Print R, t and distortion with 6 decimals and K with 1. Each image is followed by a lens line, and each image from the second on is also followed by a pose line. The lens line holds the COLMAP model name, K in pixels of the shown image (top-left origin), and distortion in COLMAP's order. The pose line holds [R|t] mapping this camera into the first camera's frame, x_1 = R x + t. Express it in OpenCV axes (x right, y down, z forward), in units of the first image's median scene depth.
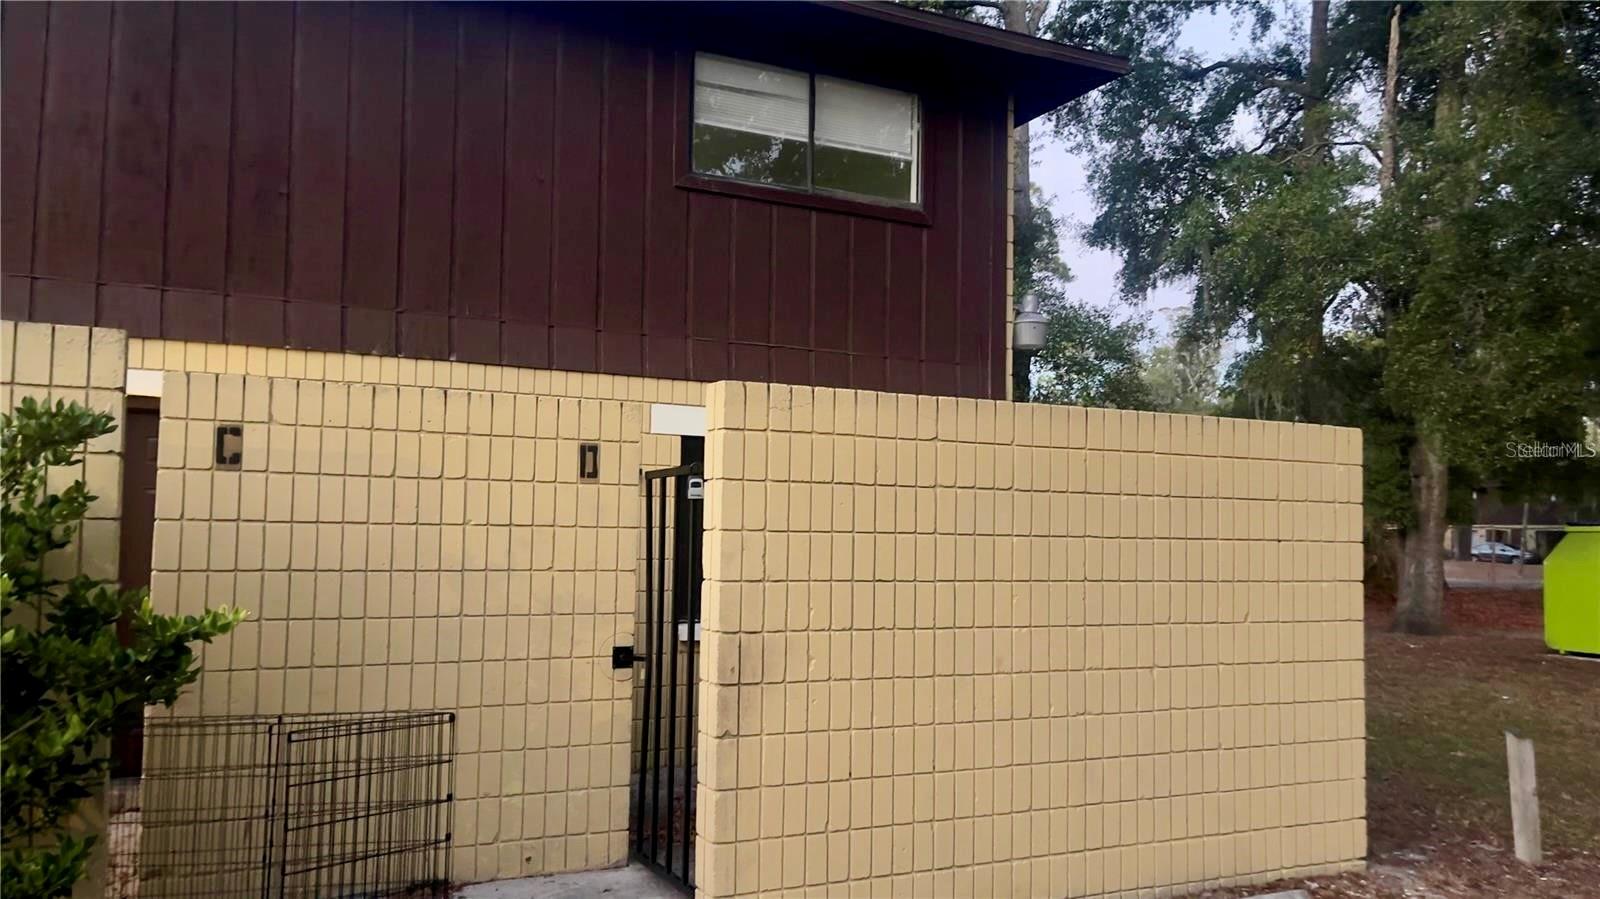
lens RADIAL K [[1102.7, 0, 786.3], [0, 1102.7, 463.6], [0, 0, 1]] dist [0.044014, -0.018337]
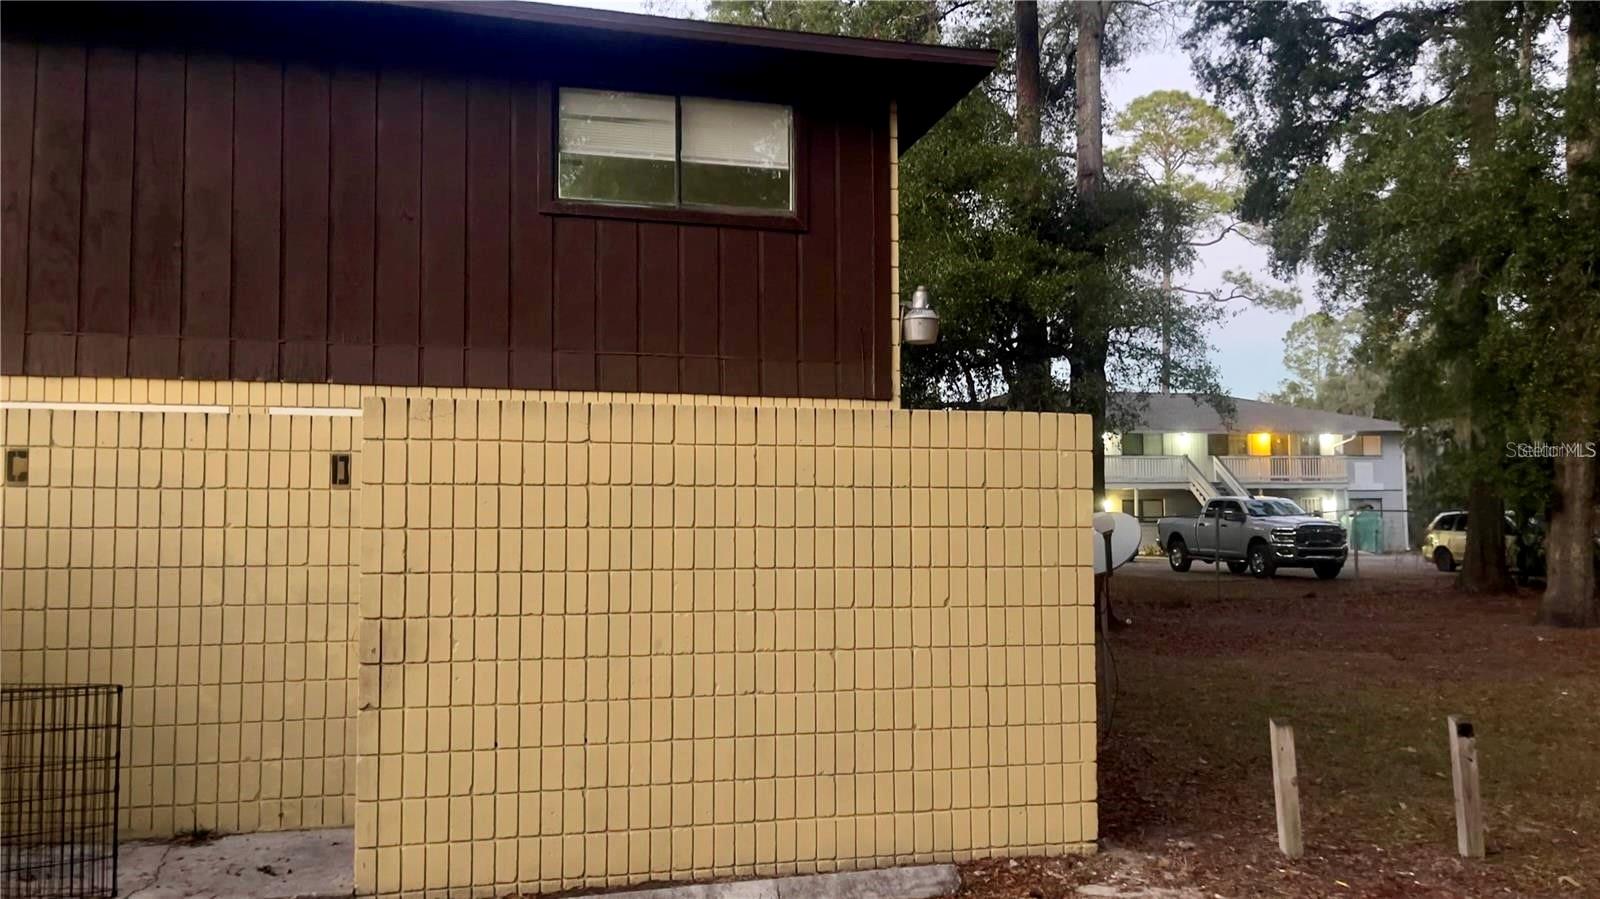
lens RADIAL K [[1102.7, 0, 844.9], [0, 1102.7, 468.1], [0, 0, 1]] dist [0.044014, -0.018337]
pose [[0.979553, -0.028703, -0.199127, 0.459465], [0.030191, 0.999534, 0.004443, 0.005728], [0.198907, -0.010365, 0.979964, -0.017038]]
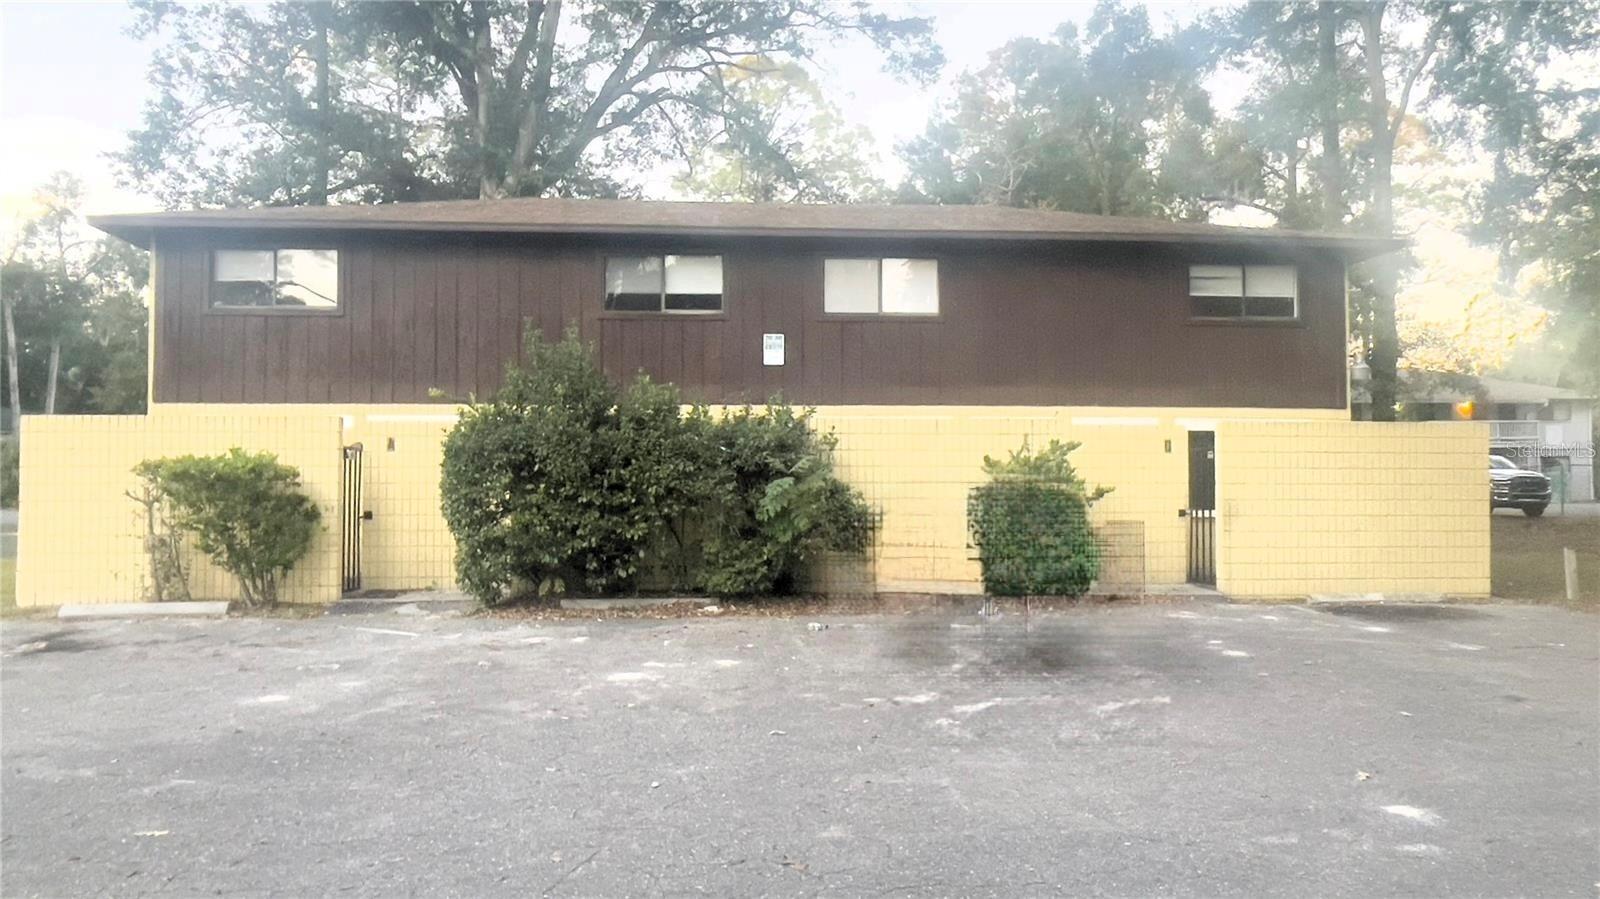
lens RADIAL K [[1115.1, 0, 802.0], [0, 1115.1, 440.0], [0, 0, 1]] dist [-0.008956, 0.017992]
pose [[0.942438, -0.023782, -0.333535, -0.091805], [0.030964, 0.999389, 0.016232, -0.077075], [0.332945, -0.025625, 0.942598, -1.723726]]
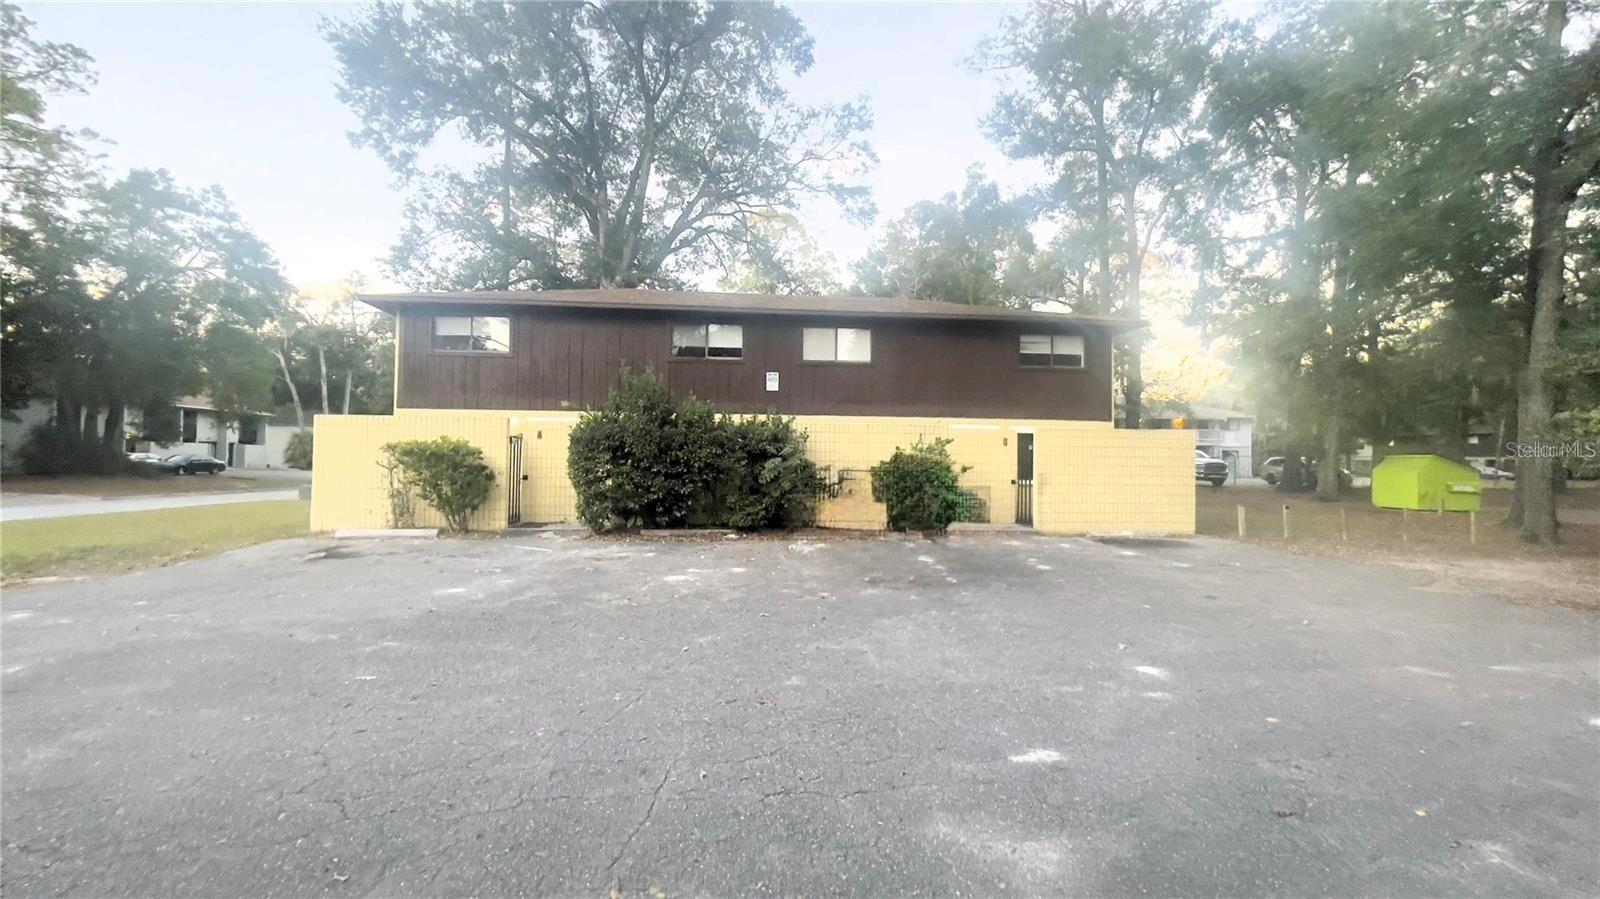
lens RADIAL K [[650.4, 0, 803.4], [0, 650.4, 440.7], [0, 0, 1]] dist [-0.000276, -0.000751]
pose [[0.947789, -0.009081, -0.318769, -0.093414], [0.017662, 0.999555, 0.024037, -0.075267], [0.318408, -0.028412, 0.947528, -1.661576]]
